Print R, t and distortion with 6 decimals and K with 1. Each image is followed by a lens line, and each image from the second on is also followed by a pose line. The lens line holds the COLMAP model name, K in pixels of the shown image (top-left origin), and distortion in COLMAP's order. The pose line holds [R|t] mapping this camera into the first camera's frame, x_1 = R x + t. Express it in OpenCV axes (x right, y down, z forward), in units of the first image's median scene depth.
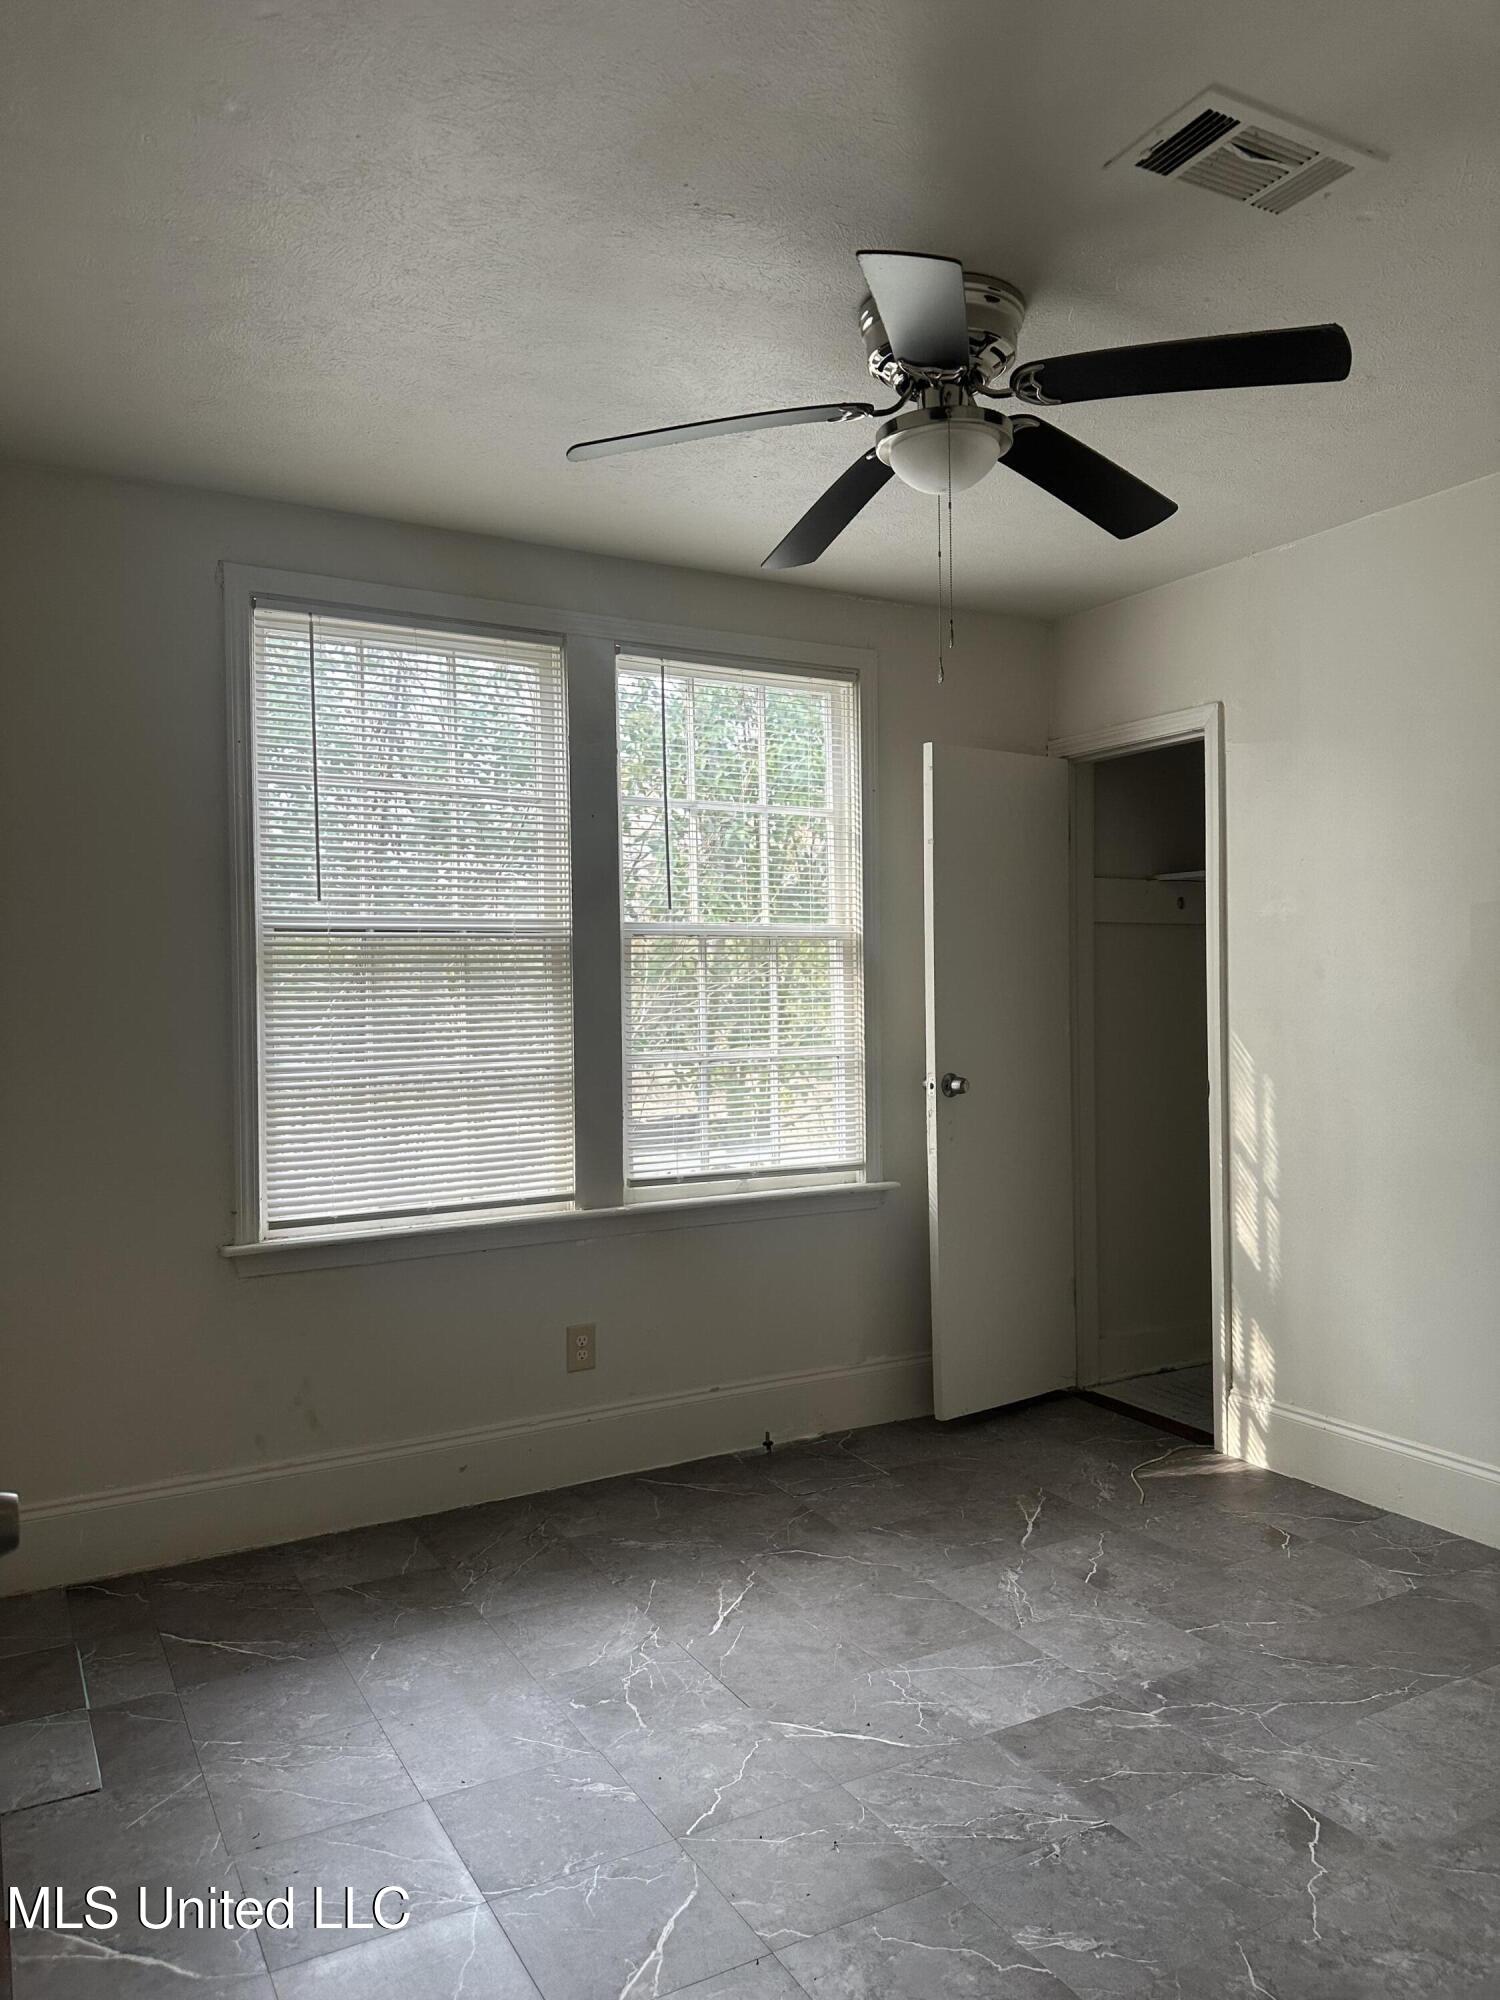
lens RADIAL K [[1420.7, 0, 750.0], [0, 1420.7, 1000.0], [0, 0, 1]] dist [0.035777, -0.049687]
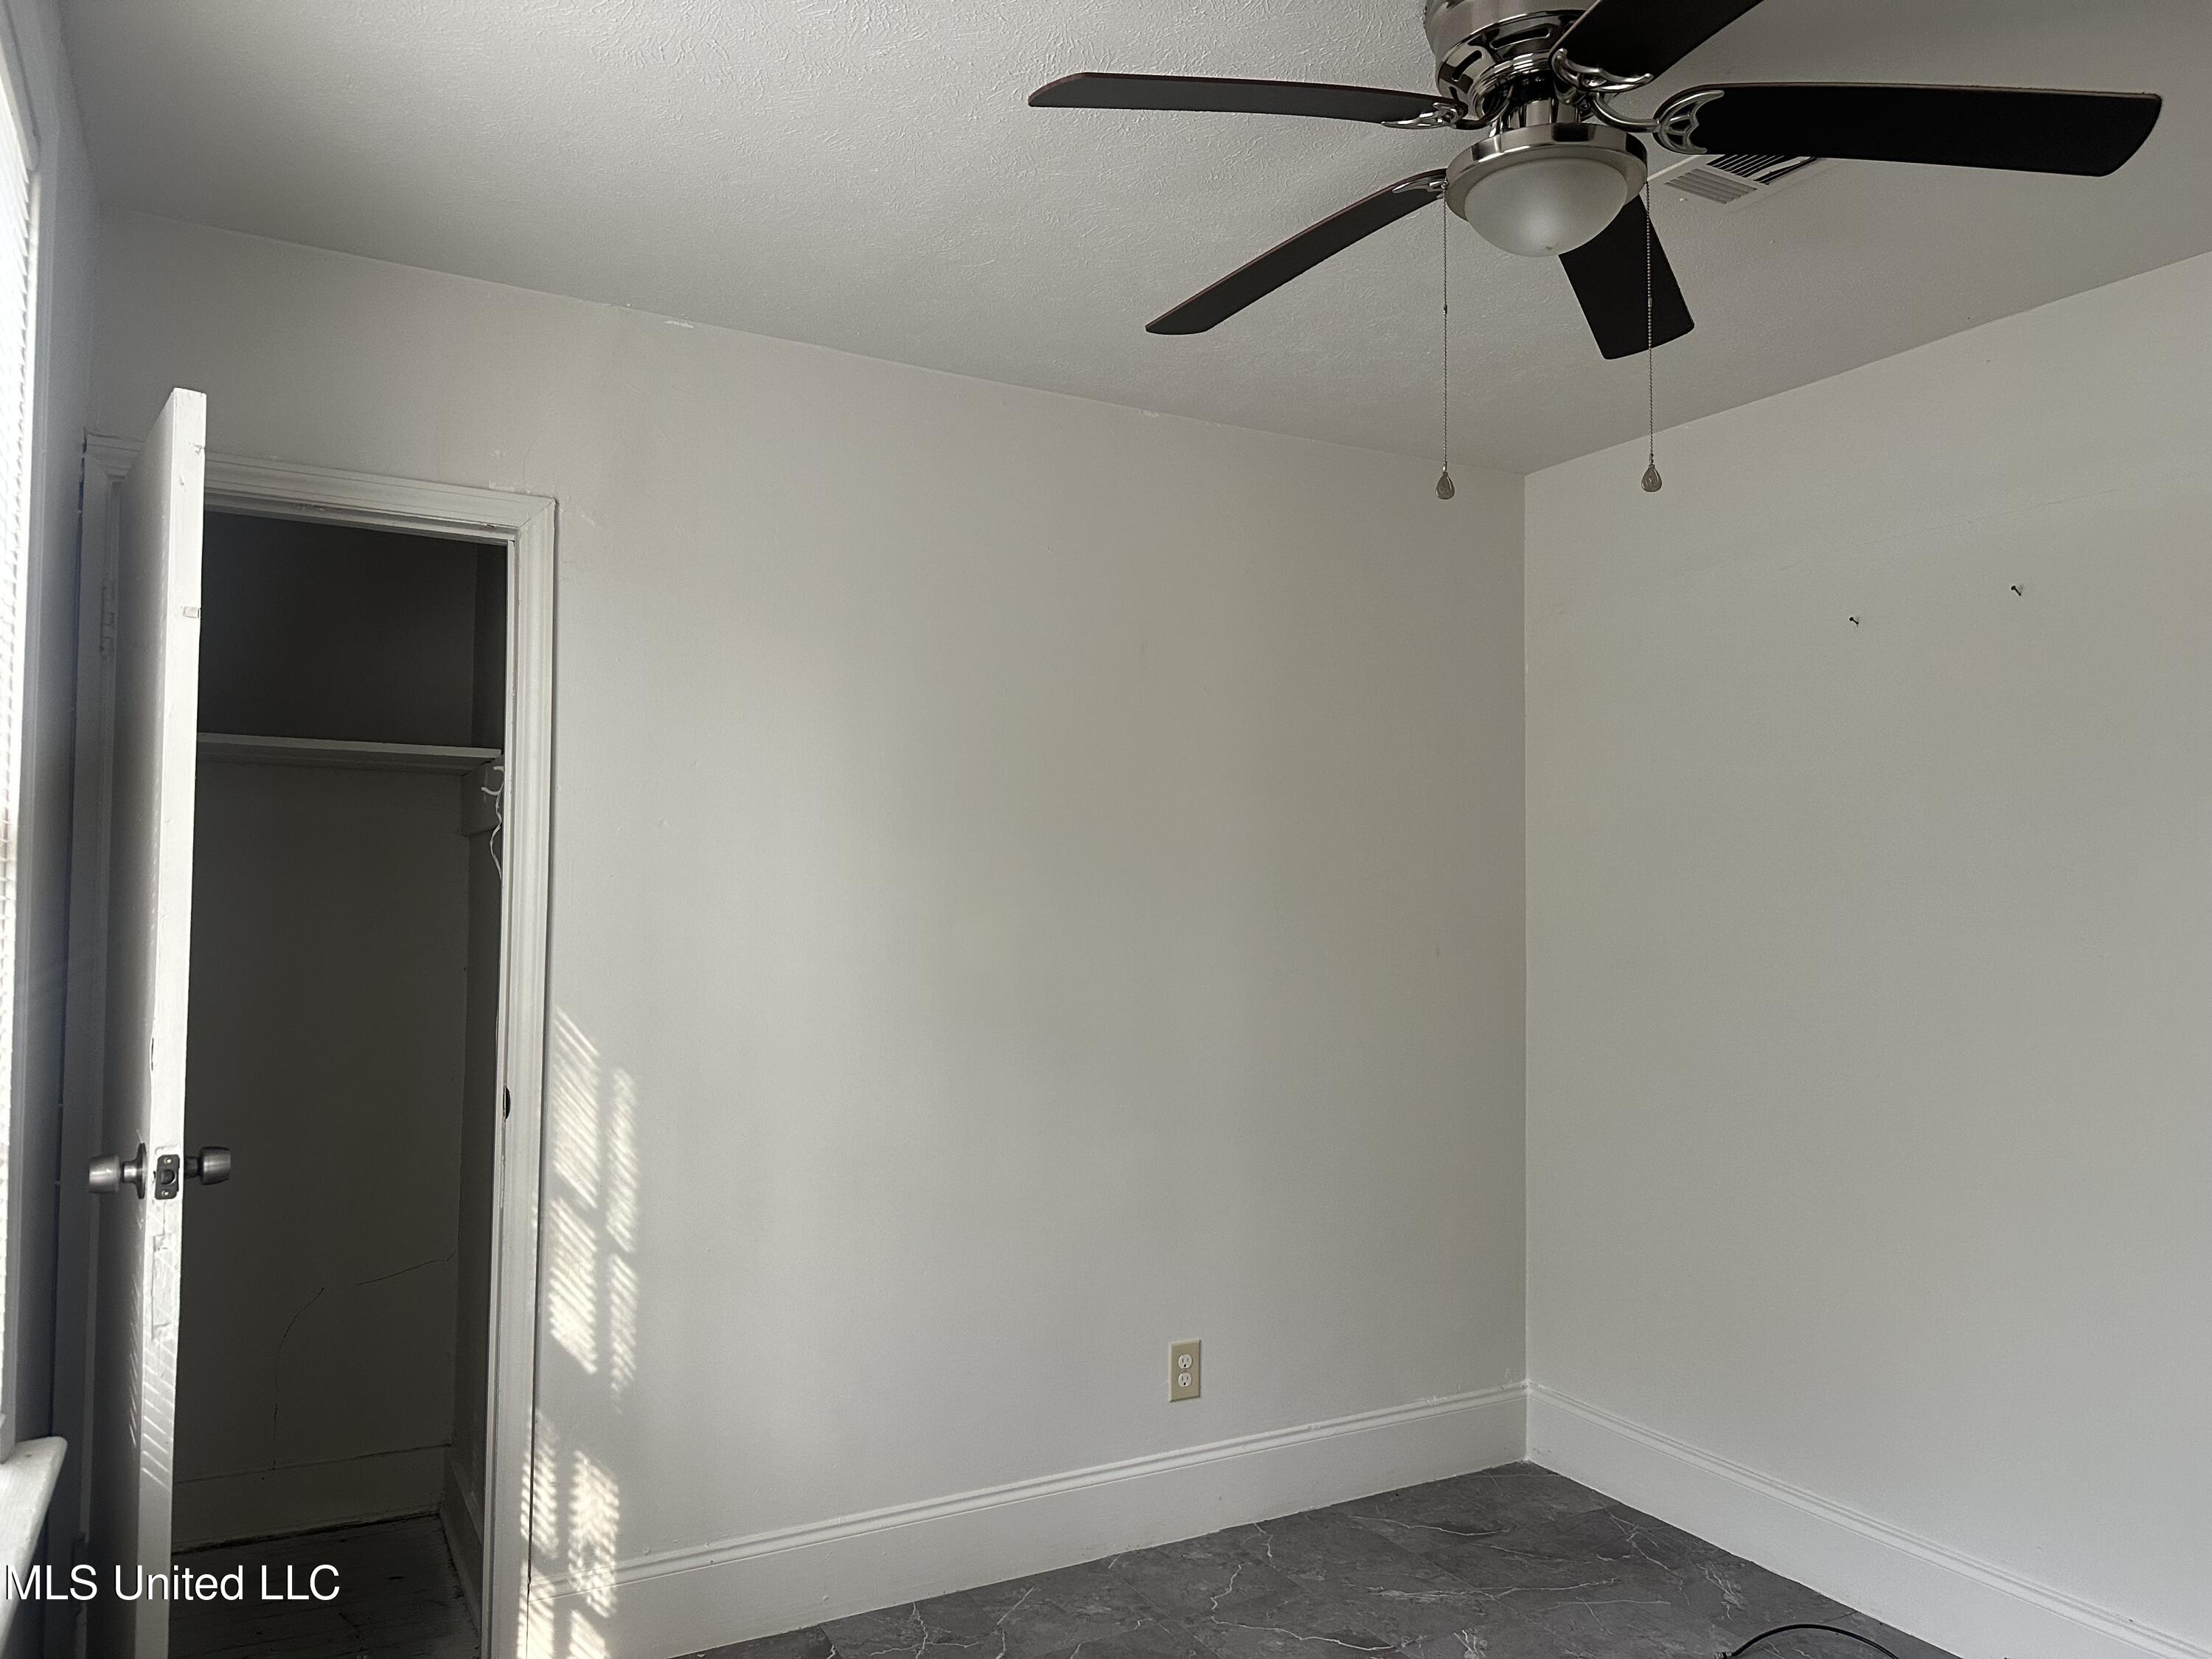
lens RADIAL K [[1571.3, 0, 1097.4], [0, 1571.3, 825.5], [0, 0, 1]] dist [0.035777, -0.049687]
pose [[0.008412, 0.059252, 0.998208, -0.382094], [-0.005134, 0.998232, -0.059210, -0.020003], [-0.999951, -0.004627, 0.008702, 0.759625]]
